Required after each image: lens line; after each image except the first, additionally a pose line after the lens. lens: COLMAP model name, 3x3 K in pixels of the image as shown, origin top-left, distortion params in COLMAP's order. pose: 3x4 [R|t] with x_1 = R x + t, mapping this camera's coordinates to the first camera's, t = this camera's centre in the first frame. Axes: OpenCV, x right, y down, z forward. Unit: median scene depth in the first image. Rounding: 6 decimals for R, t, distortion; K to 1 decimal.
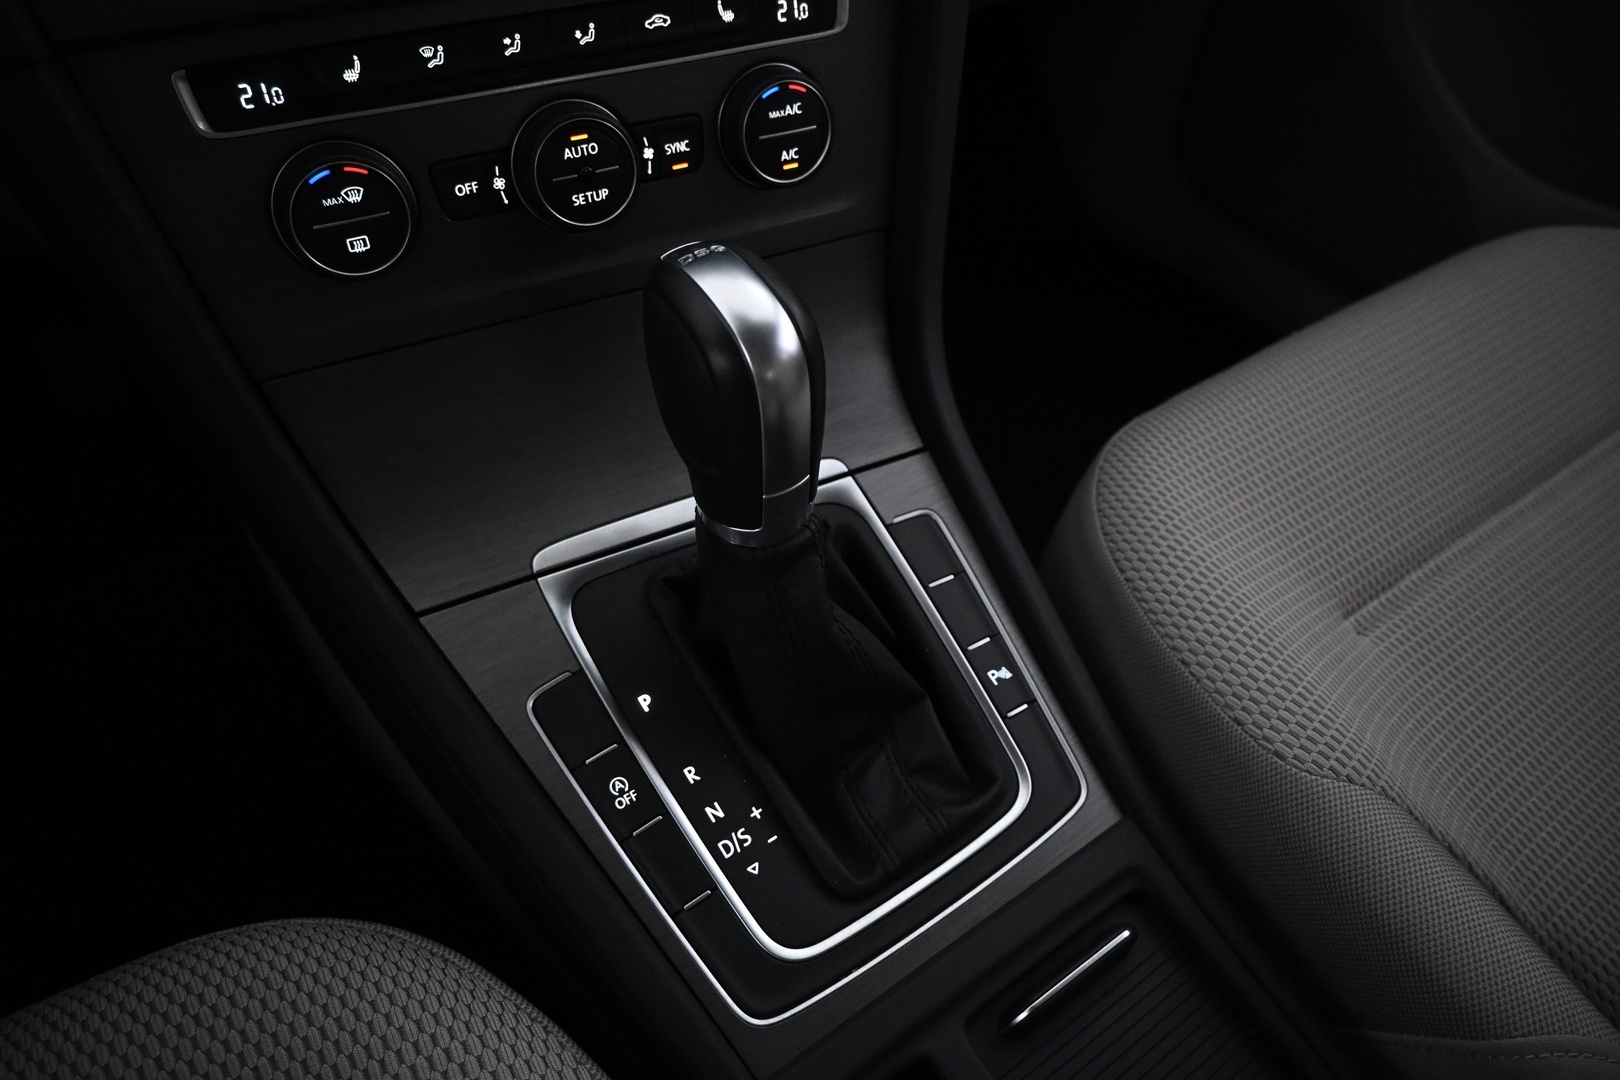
lens RADIAL K [[1096.0, 0, 813.2], [0, 1096.0, 535.1], [0, 0, 1]] dist [-0.007976, 0.004417]
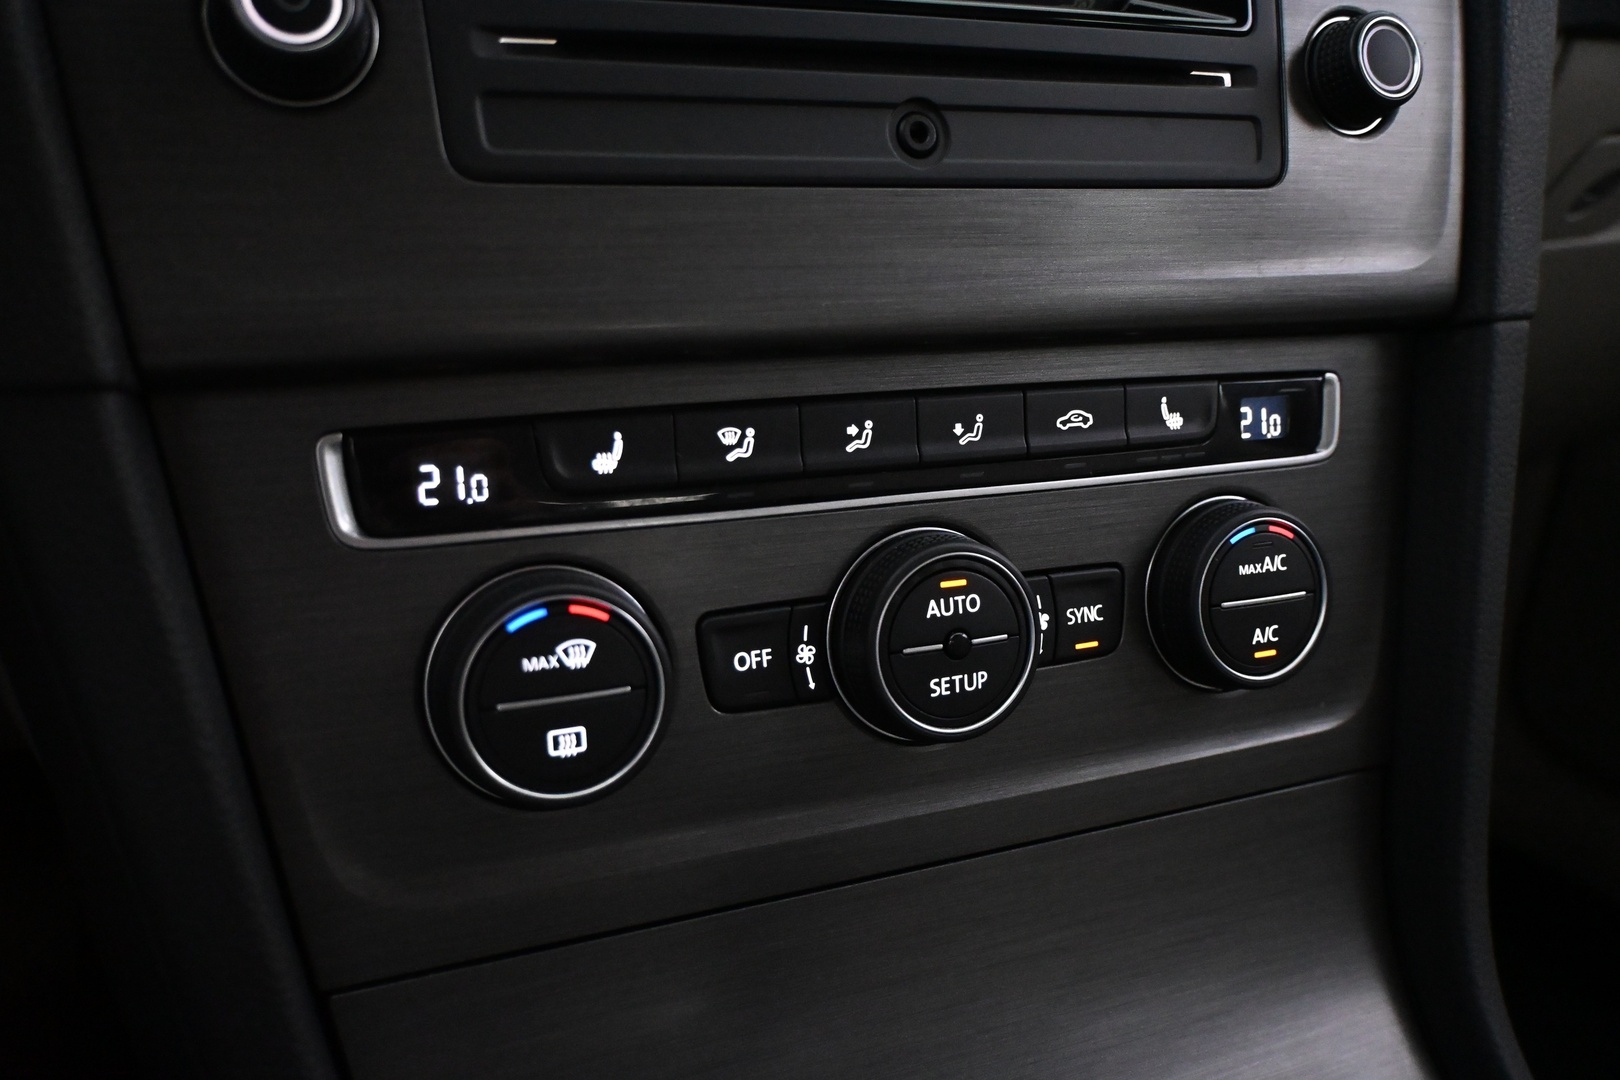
lens RADIAL K [[1285.6, 0, 803.5], [0, 1285.6, 537.3], [0, 0, 1]] dist [-0.007034, 0.009358]
pose [[0.996843, 0.027083, -0.074632, -0.240933], [-0.057911, 0.891076, -0.450145, -0.072204], [0.054312, 0.453046, 0.889831, 0.372743]]
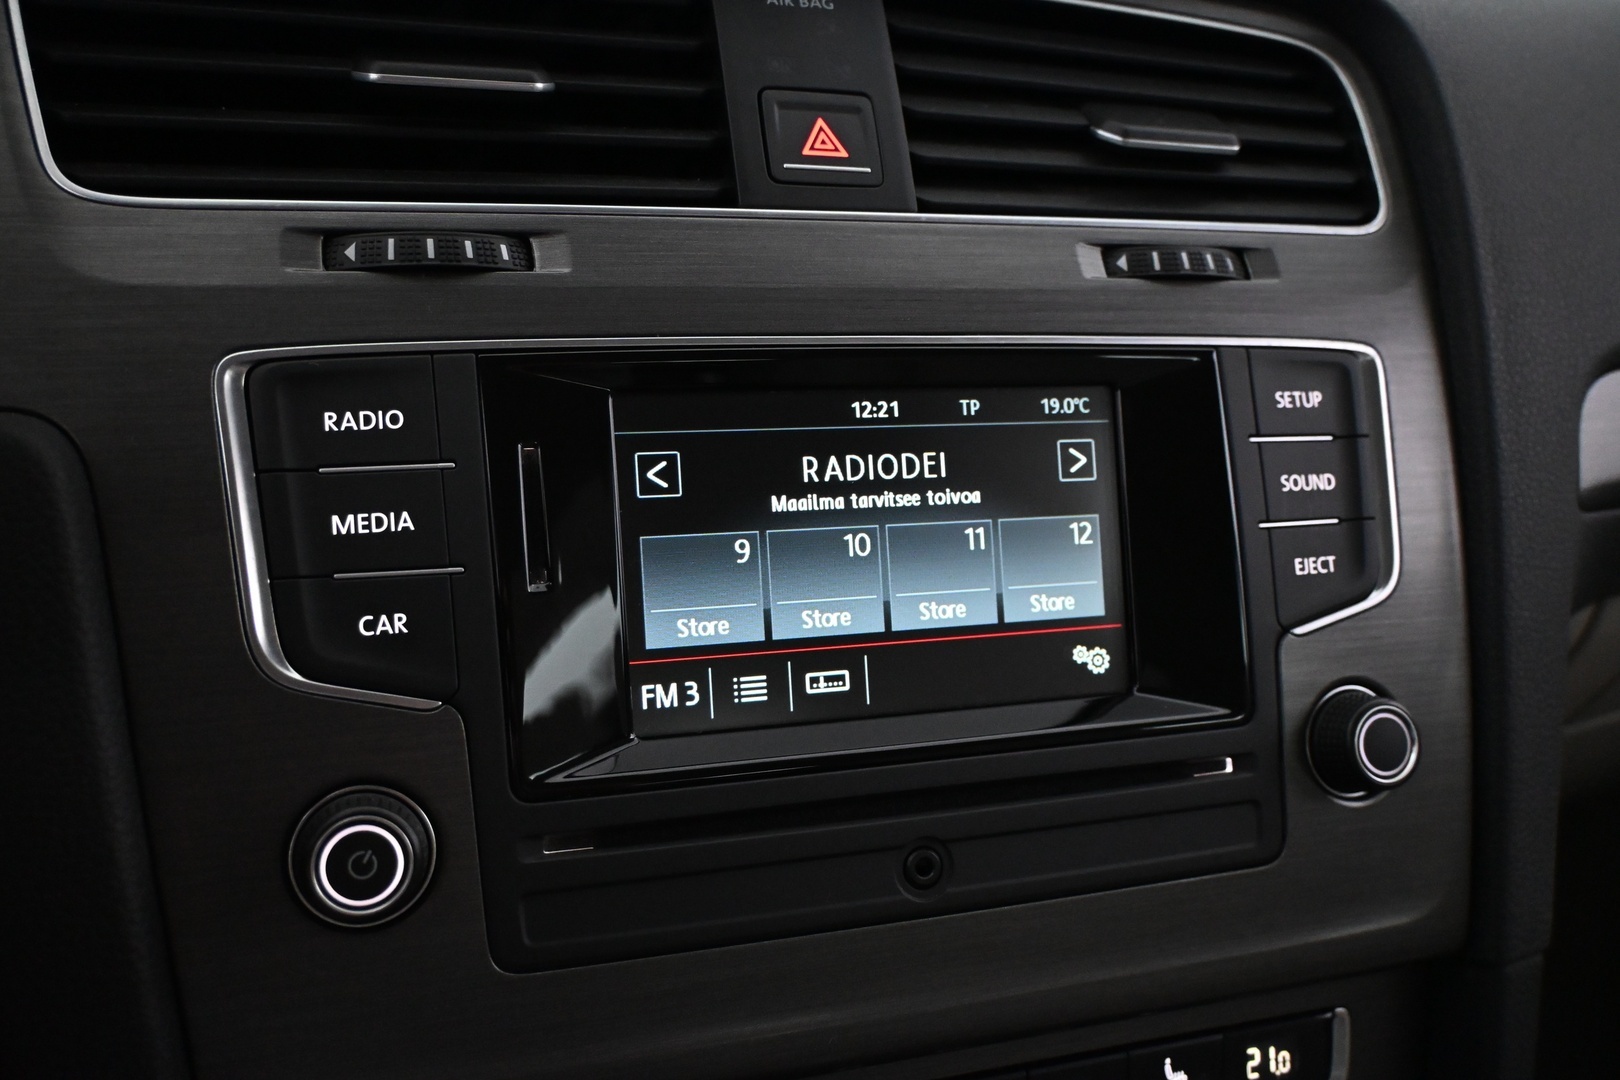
lens RADIAL K [[1374.6, 0, 816.6], [0, 1374.6, 530.6], [0, 0, 1]] dist [-0.032882, 0.036248]
pose [[0.987943, 0.038979, -0.149832, -0.188312], [-0.111198, 0.852030, -0.511547, -0.320593], [0.107722, 0.522040, 0.846091, 0.113179]]
